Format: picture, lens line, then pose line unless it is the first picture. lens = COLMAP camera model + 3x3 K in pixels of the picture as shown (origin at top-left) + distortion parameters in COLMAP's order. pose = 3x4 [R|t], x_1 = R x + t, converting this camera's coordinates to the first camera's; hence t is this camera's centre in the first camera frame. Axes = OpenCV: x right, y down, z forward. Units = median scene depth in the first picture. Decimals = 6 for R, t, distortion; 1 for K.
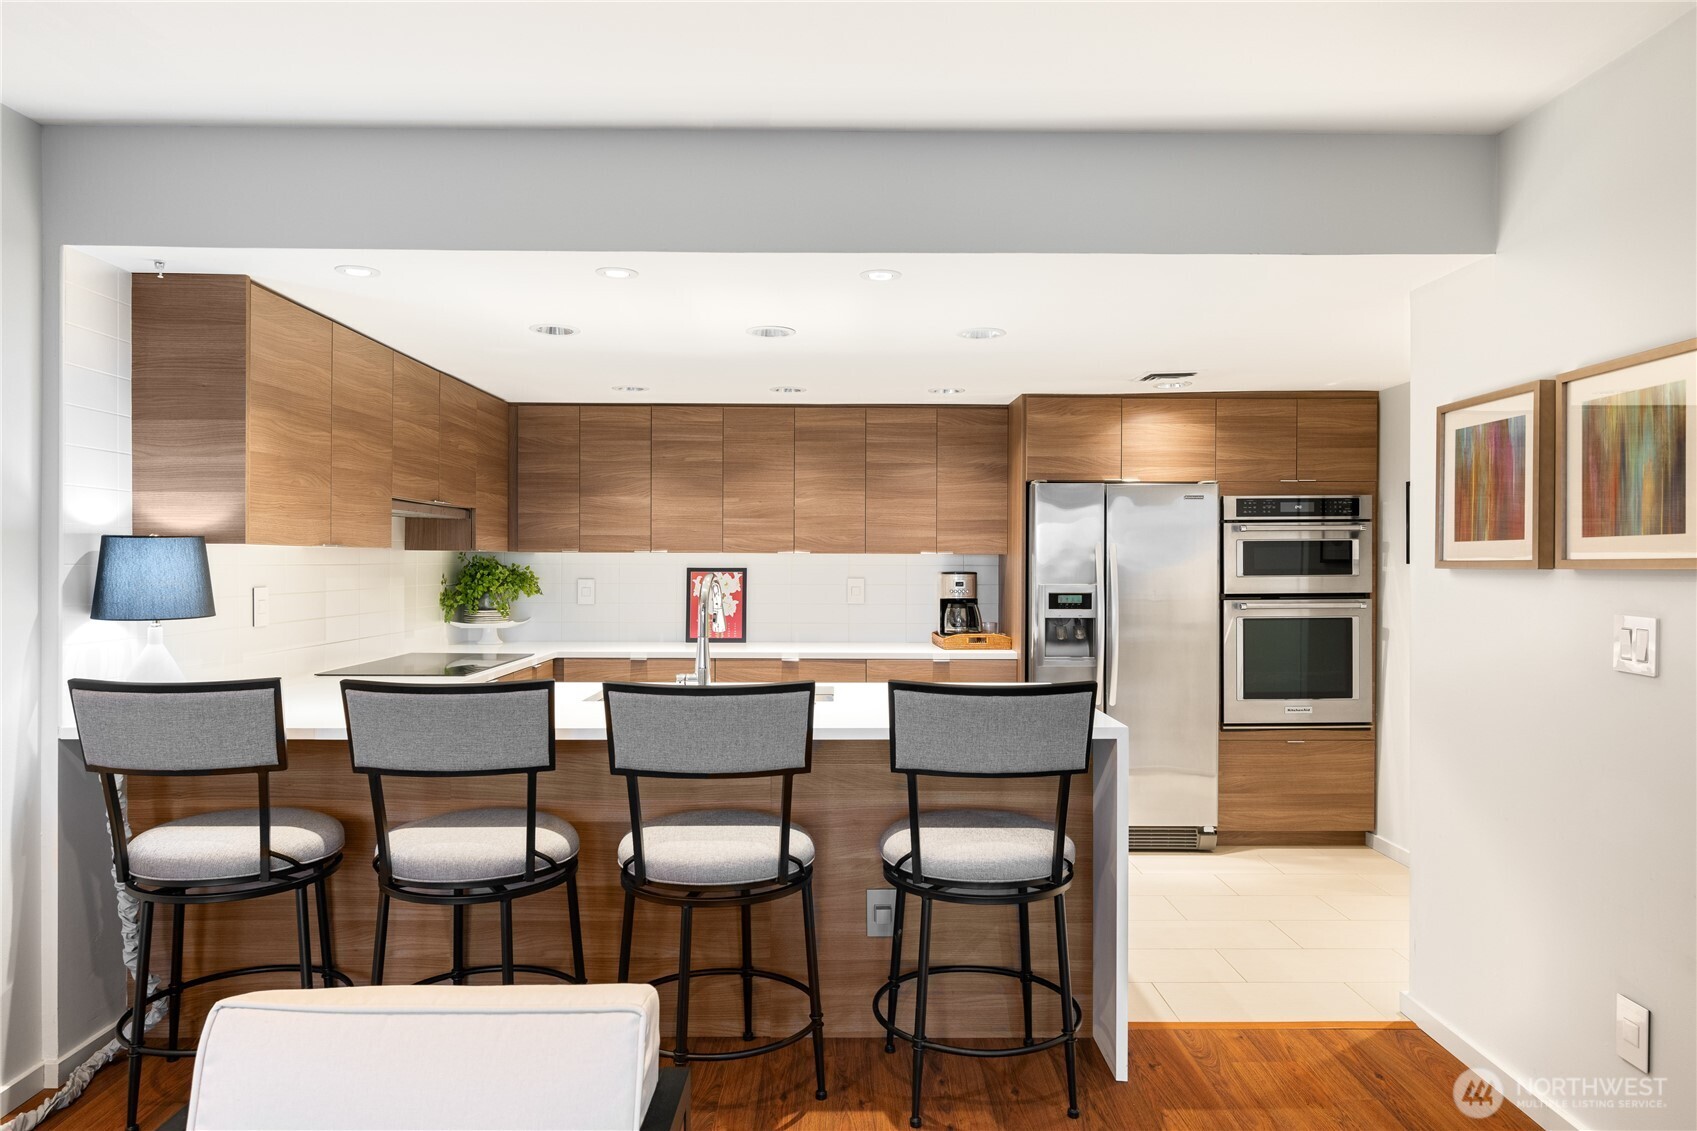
lens RADIAL K [[1101.5, 0, 849.9], [0, 1101.5, 578.2], [0, 0, 1]] dist [-0.006068, -0.009512]
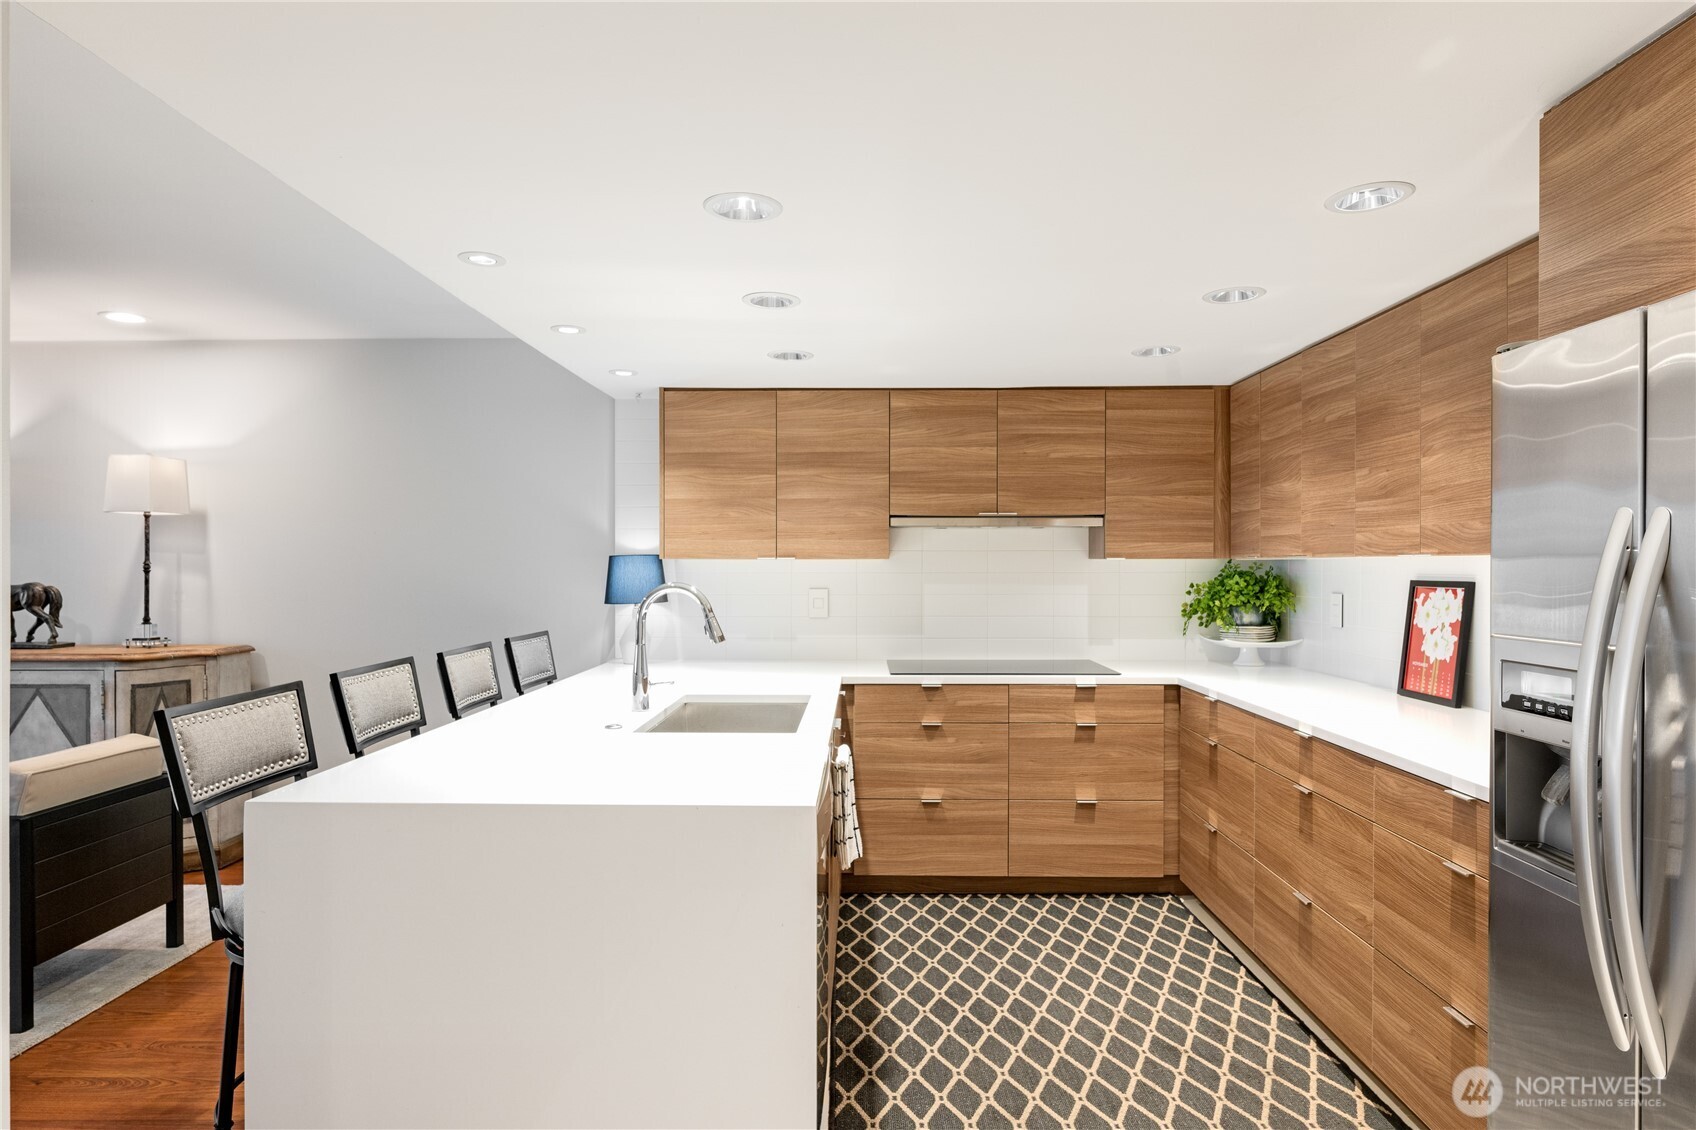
lens RADIAL K [[957.7, 0, 851.0], [0, 957.7, 575.5], [0, 0, 1]] dist [-0.001397, -0.002736]
pose [[-0.030061, 0.007527, -0.999520, 0.481247], [-0.014337, 0.999866, 0.007961, -0.013476], [0.999445, 0.014570, -0.029949, 0.782304]]
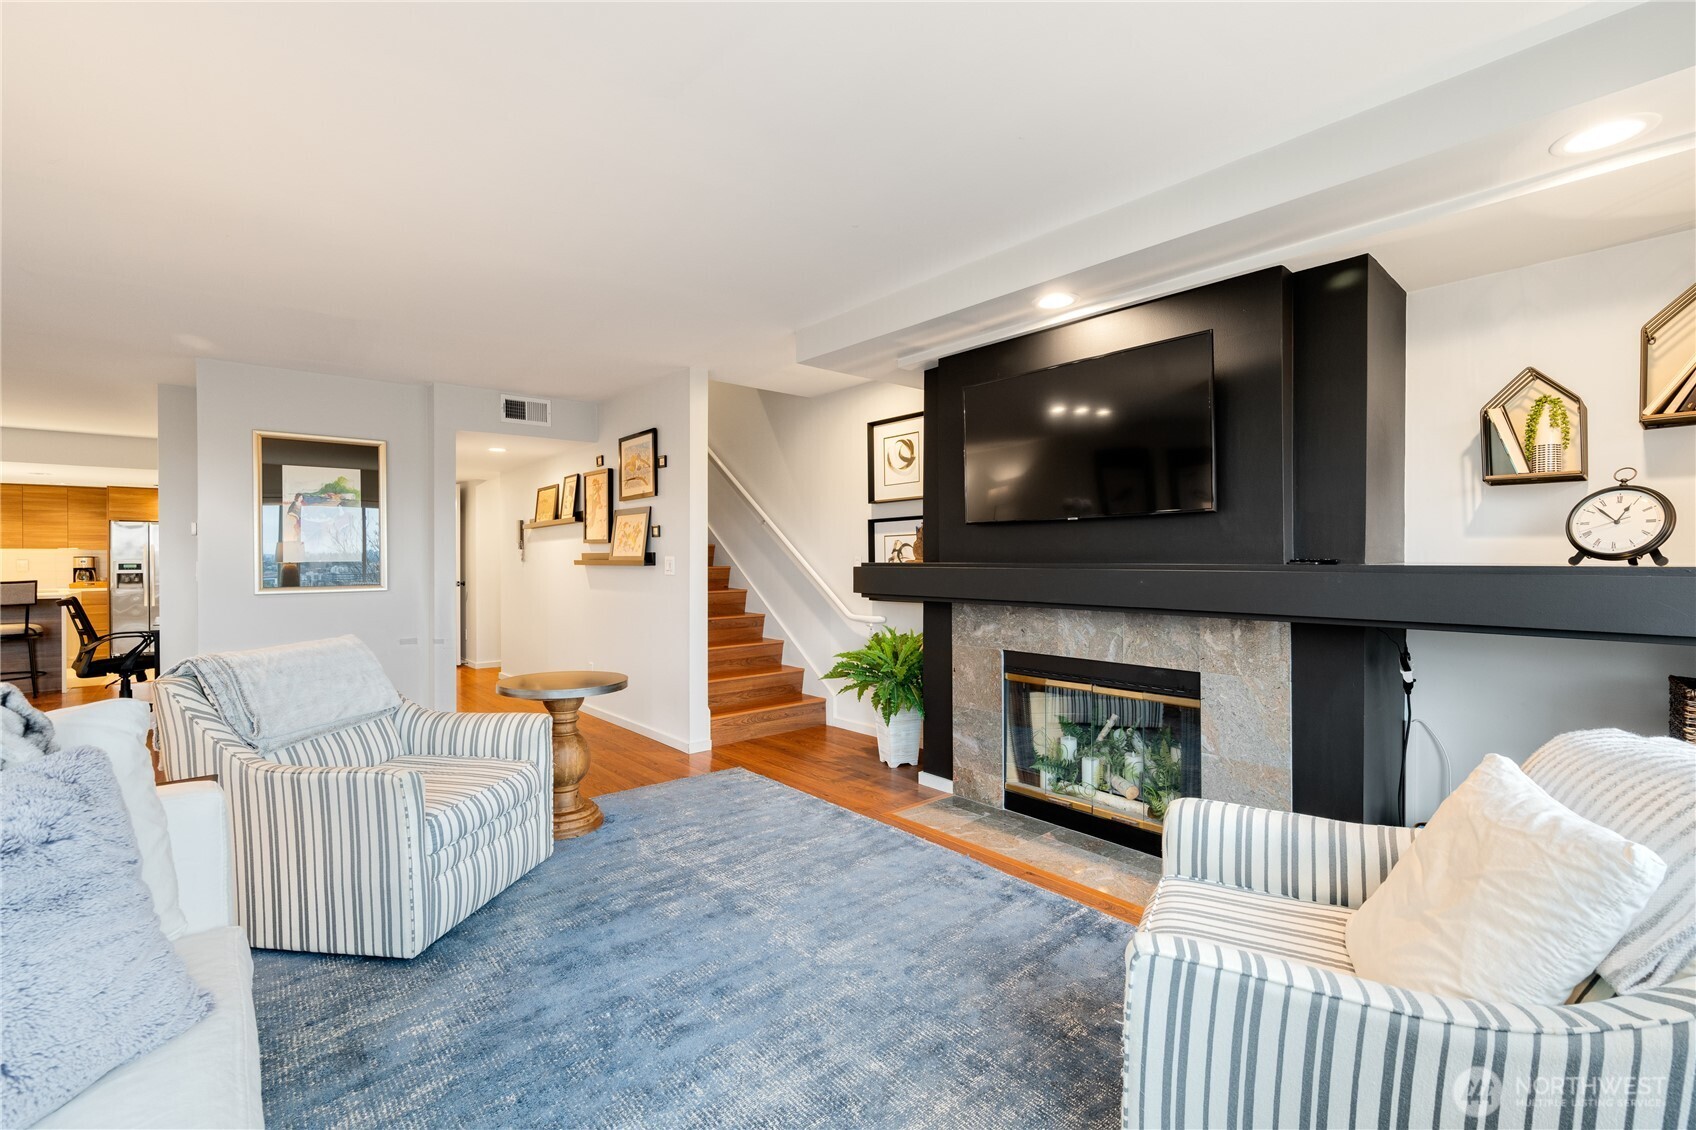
lens RADIAL K [[716.5, 0, 820.3], [0, 716.5, 556.6], [0, 0, 1]] dist [0.003355, 0.000242]
pose [[0.768530, -0.006685, 0.639779, 0.359637], [0.016766, 0.999812, -0.009692, 0.039799], [-0.639594, 0.018175, 0.768498, -1.323875]]
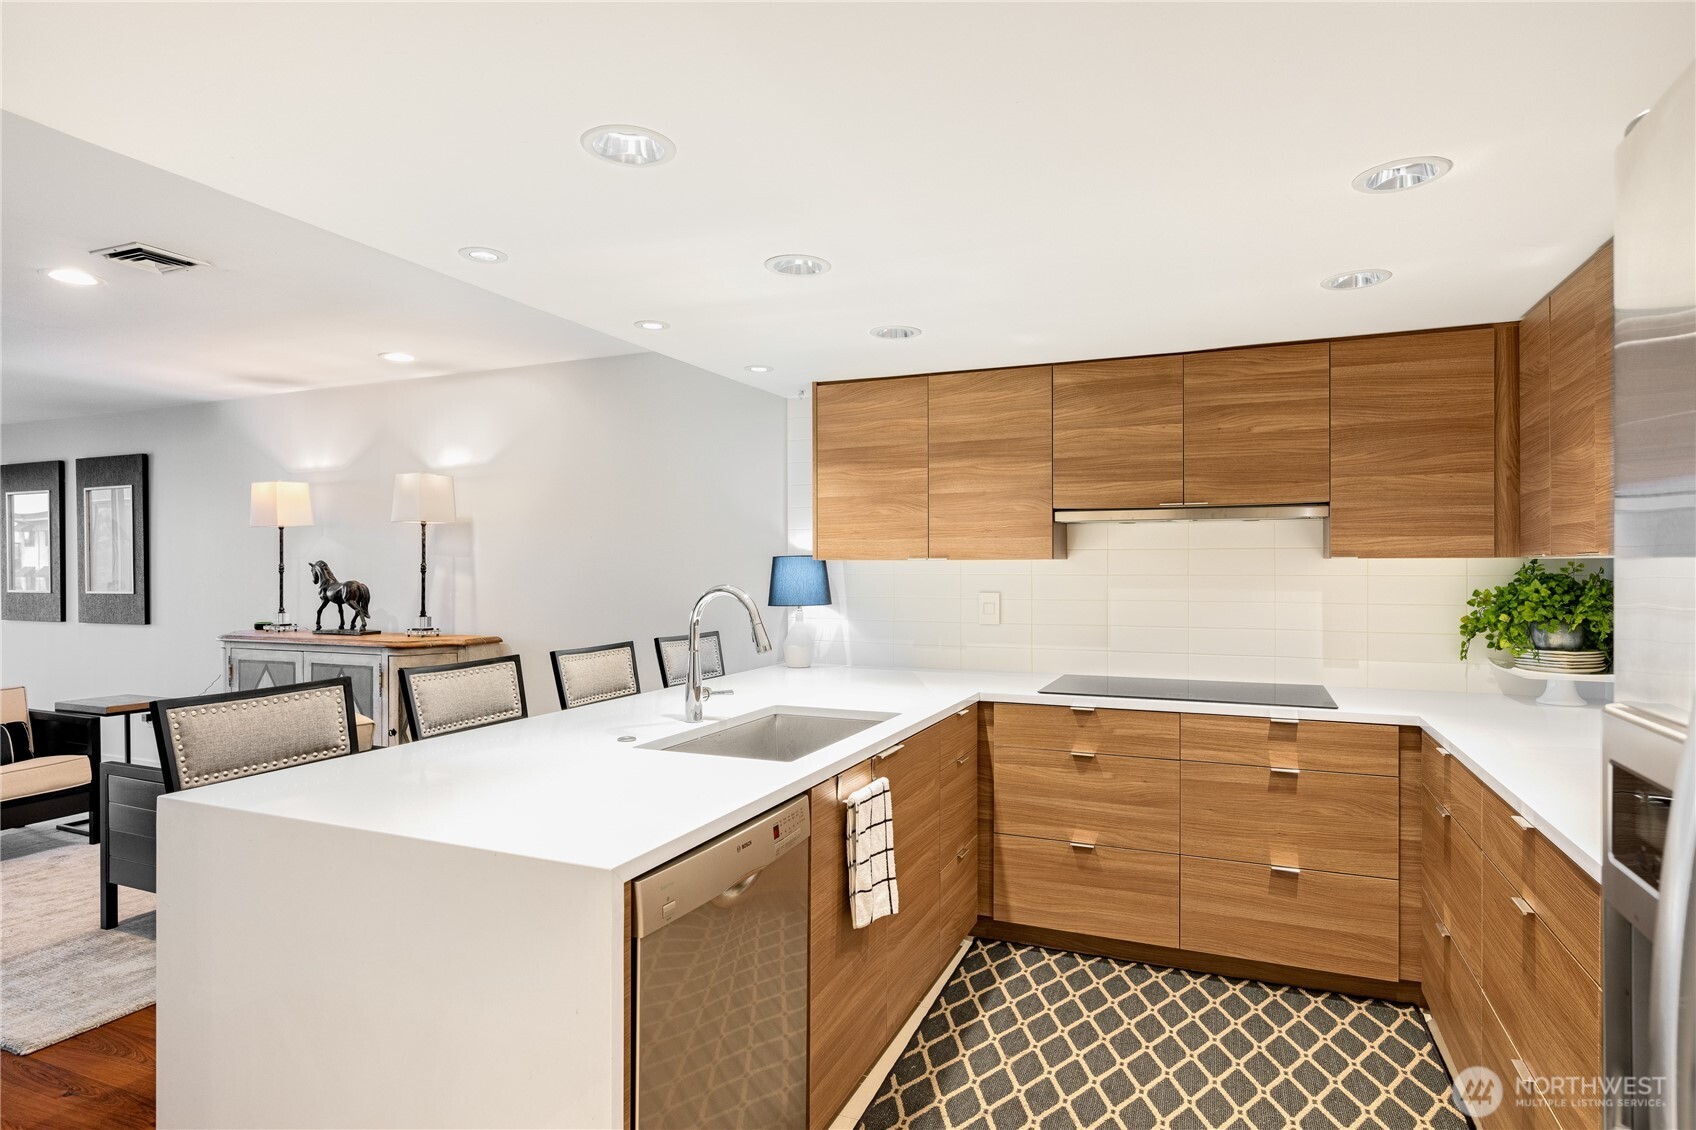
lens RADIAL K [[921.8, 0, 847.5], [0, 921.8, 568.8], [0, 0, 1]] dist [0.000632, -0.003044]
pose [[-0.403902, -0.000539, -0.914802, 0.352378], [-0.014022, 0.999886, 0.005601, -0.016090], [0.914695, 0.015090, -0.403863, 0.926304]]
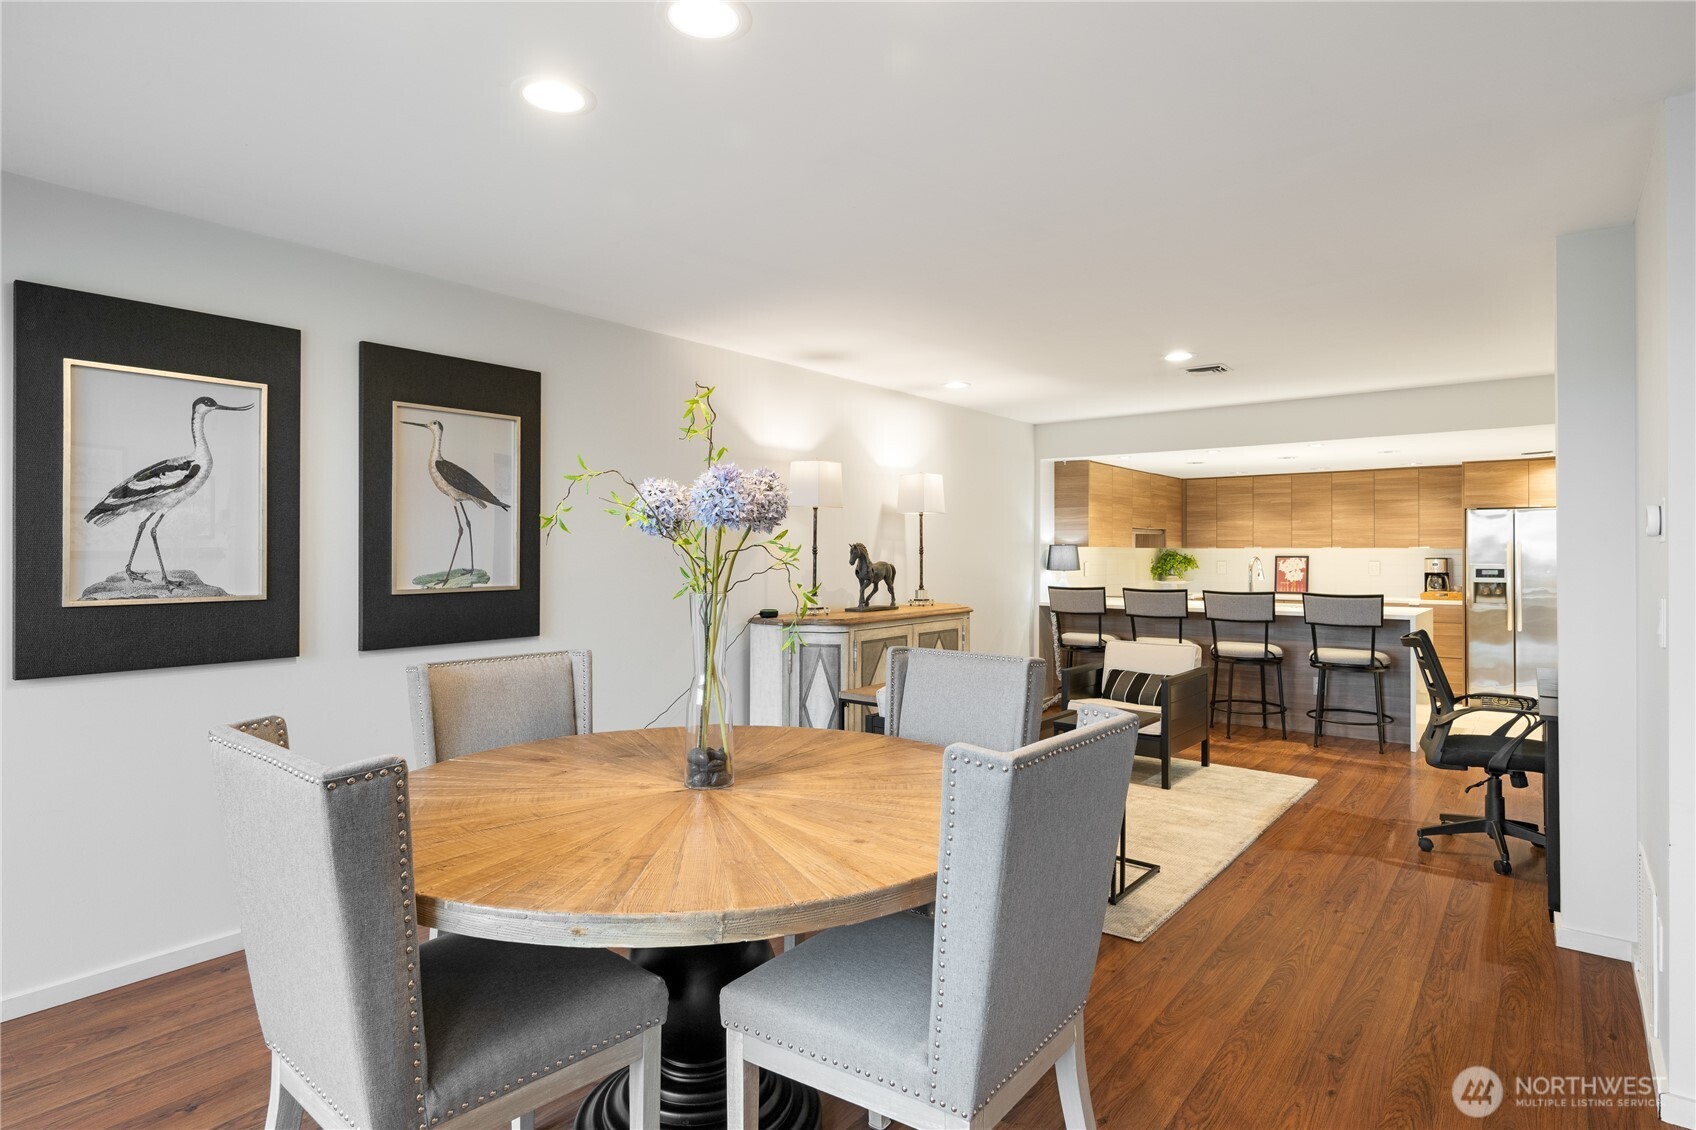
lens RADIAL K [[921.8, 0, 832.3], [0, 921.8, 552.2], [0, 0, 1]] dist [0.000632, -0.003044]
pose [[0.775877, -0.003911, -0.630873, 0.312324], [-0.007199, 0.999861, -0.015052, 0.016316], [0.630844, 0.016220, 0.775741, -0.873317]]
